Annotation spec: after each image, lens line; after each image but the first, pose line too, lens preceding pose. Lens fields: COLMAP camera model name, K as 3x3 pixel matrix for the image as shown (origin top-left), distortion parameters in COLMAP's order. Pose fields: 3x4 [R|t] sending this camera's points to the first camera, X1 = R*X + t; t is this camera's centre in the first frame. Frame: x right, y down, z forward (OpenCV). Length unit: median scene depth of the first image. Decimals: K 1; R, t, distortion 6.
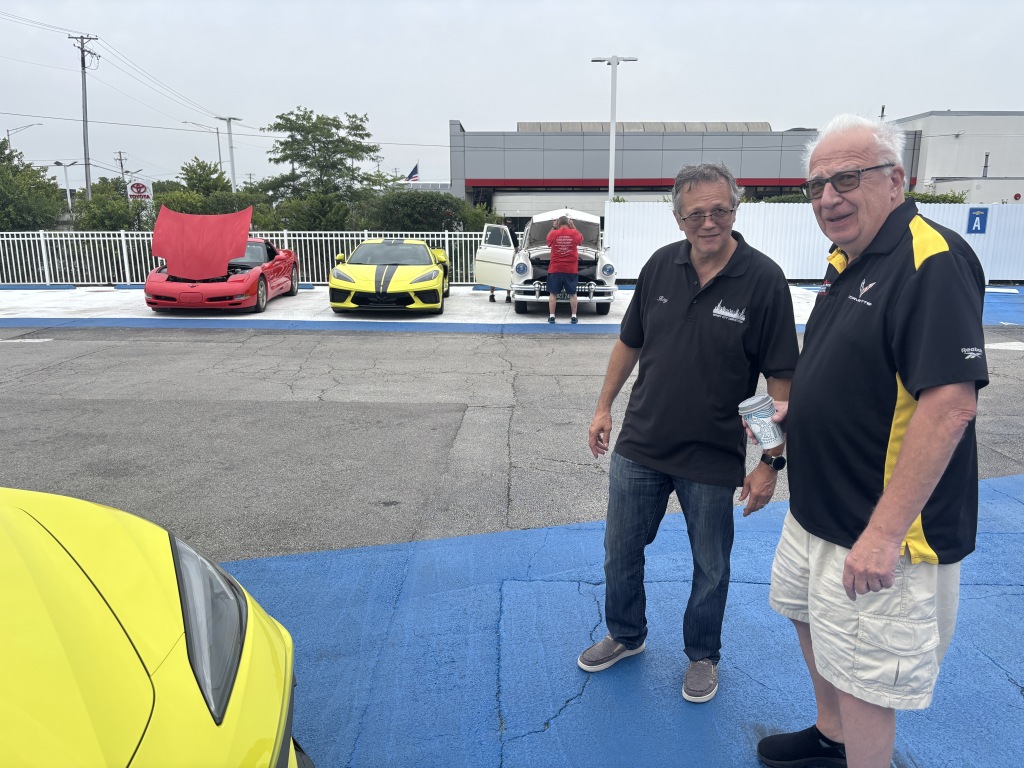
lens RADIAL K [[794.8, 0, 508.9], [0, 794.8, 402.6], [0, 0, 1]] dist [0.000492, 0.003658]
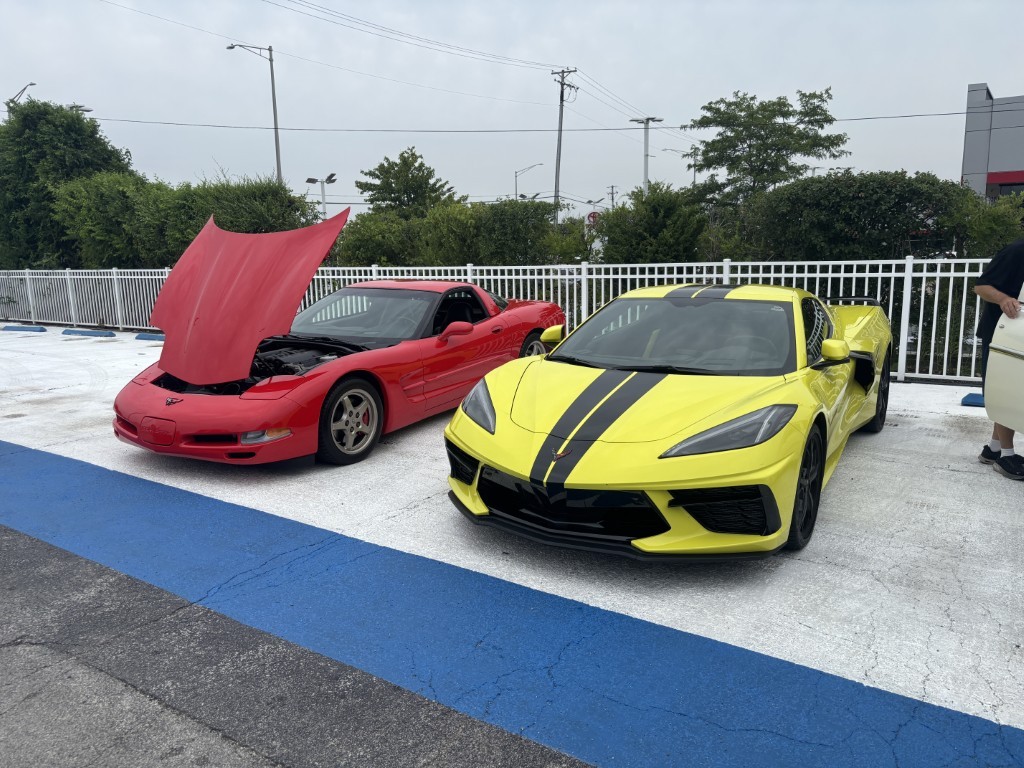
lens RADIAL K [[794.8, 0, 508.9], [0, 794.8, 402.6], [0, 0, 1]] dist [0.000492, 0.003658]
pose [[0.830291, 0.082385, -0.551207, -0.007613], [-0.100612, 0.994922, -0.002848, -0.064057], [0.548174, 0.057823, 0.834363, 0.293669]]
